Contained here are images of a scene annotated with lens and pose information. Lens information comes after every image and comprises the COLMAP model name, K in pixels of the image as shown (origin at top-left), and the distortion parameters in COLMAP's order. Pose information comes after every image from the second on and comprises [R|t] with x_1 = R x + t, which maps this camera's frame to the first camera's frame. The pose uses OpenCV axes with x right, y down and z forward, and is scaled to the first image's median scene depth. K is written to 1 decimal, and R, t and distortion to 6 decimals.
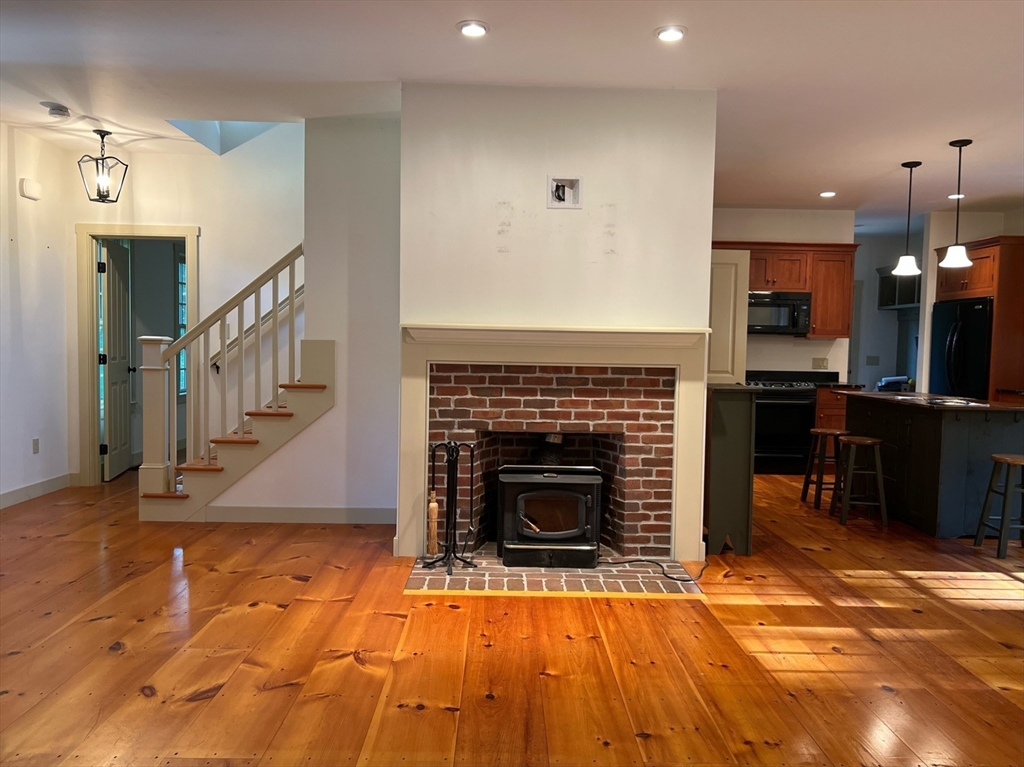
lens RADIAL K [[768.7, 0, 518.2], [0, 768.7, 378.1], [0, 0, 1]] dist [0.057790, -0.079954]
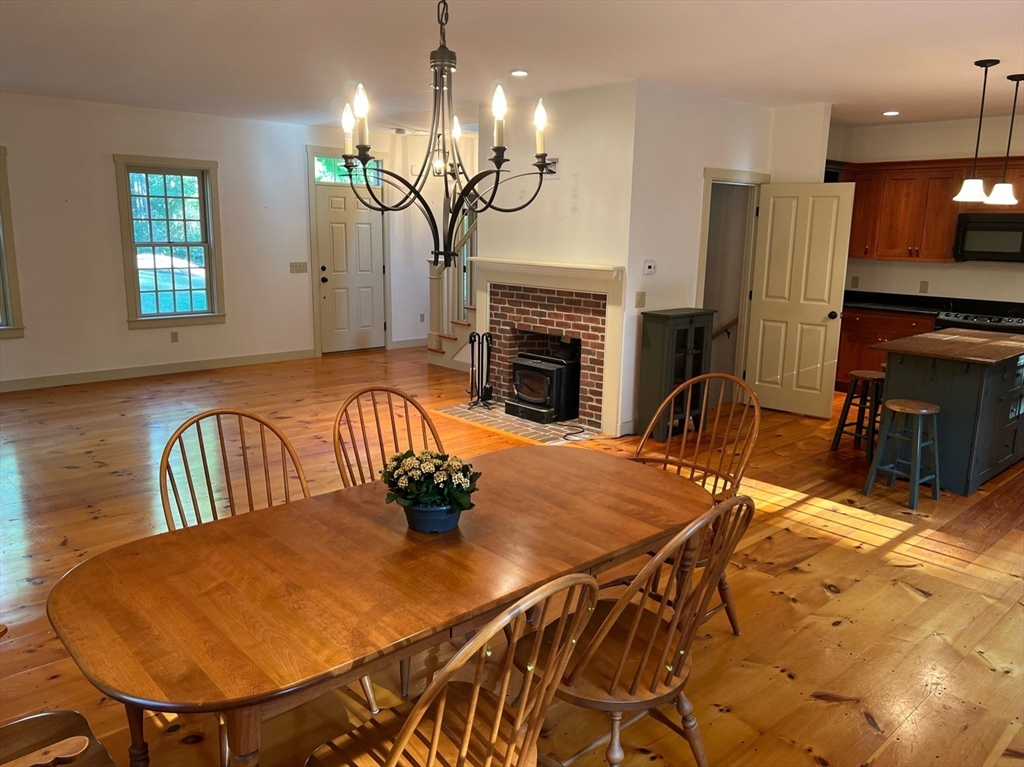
lens RADIAL K [[753.9, 0, 521.0], [0, 753.9, 382.7], [0, 0, 1]] dist [0.095435, -0.155147]
pose [[0.674896, 0.142415, -0.724039, 1.091247], [-0.039503, 0.986765, 0.157270, -0.064235], [0.736854, -0.077539, 0.671590, -0.025493]]
